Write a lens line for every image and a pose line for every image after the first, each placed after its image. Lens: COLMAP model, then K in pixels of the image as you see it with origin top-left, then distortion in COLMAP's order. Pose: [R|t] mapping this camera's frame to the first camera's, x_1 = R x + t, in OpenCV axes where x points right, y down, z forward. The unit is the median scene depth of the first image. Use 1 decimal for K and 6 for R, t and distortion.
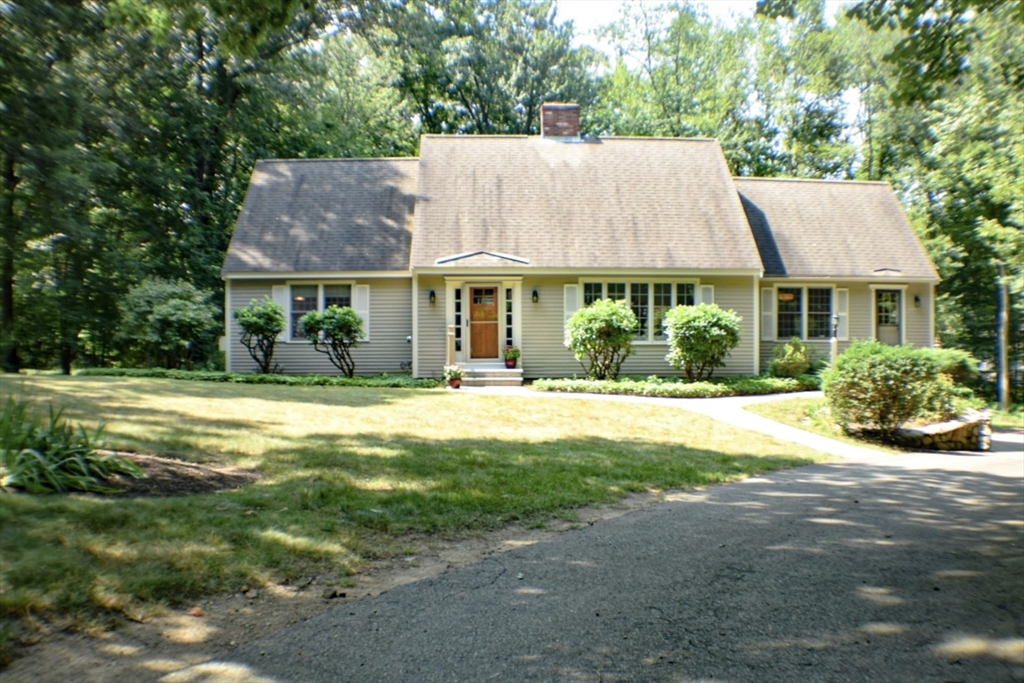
lens RADIAL K [[2269.2, 0, 511.7], [0, 2269.2, 341.9], [0, 0, 1]] dist [0.040385, 0.000000]
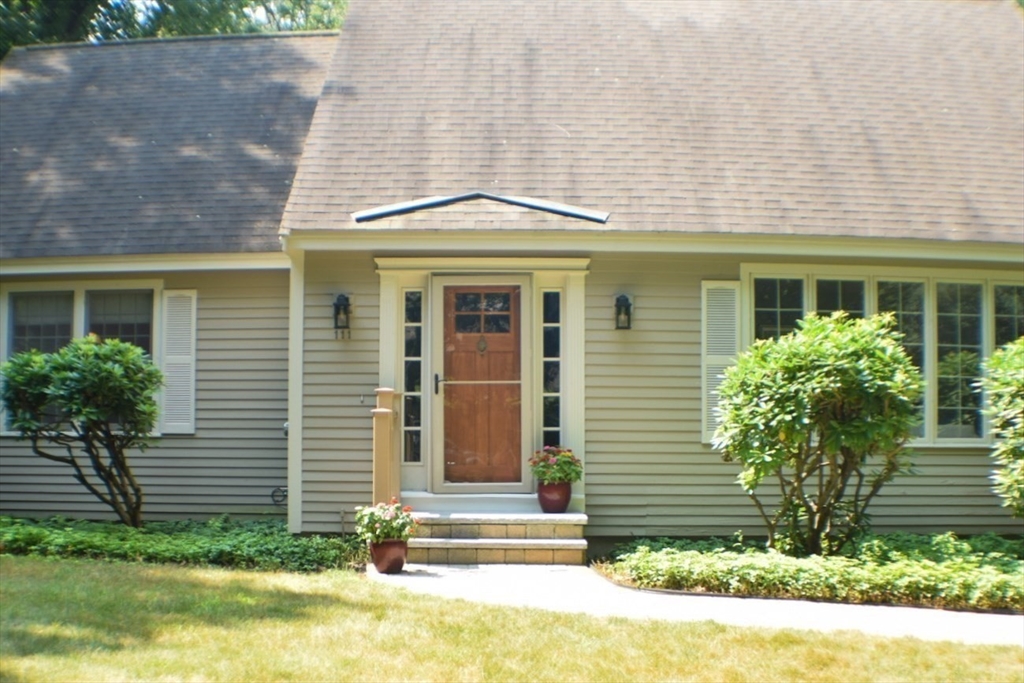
lens RADIAL K [[1731.0, 0, 505.1], [0, 1731.0, 343.9], [0, 0, 1]] dist [-0.129677, 0.000000]
pose [[0.999389, 0.006129, -0.034409, 0.001110], [-0.008239, 0.998071, -0.061529, 0.002203], [0.033966, 0.061775, 0.997512, 0.721095]]
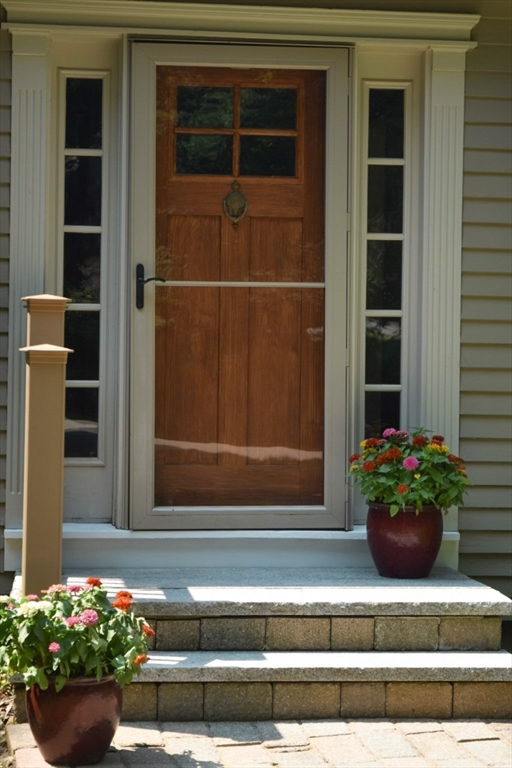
lens RADIAL K [[1981.3, 0, 258.5], [0, 1981.3, 385.3], [0, 0, 1]] dist [0.222375, 0.000000]
pose [[0.994644, 0.017370, 0.101889, -0.025560], [-0.018237, 0.999805, 0.007587, -0.002541], [-0.101737, -0.009405, 0.994767, 0.856050]]
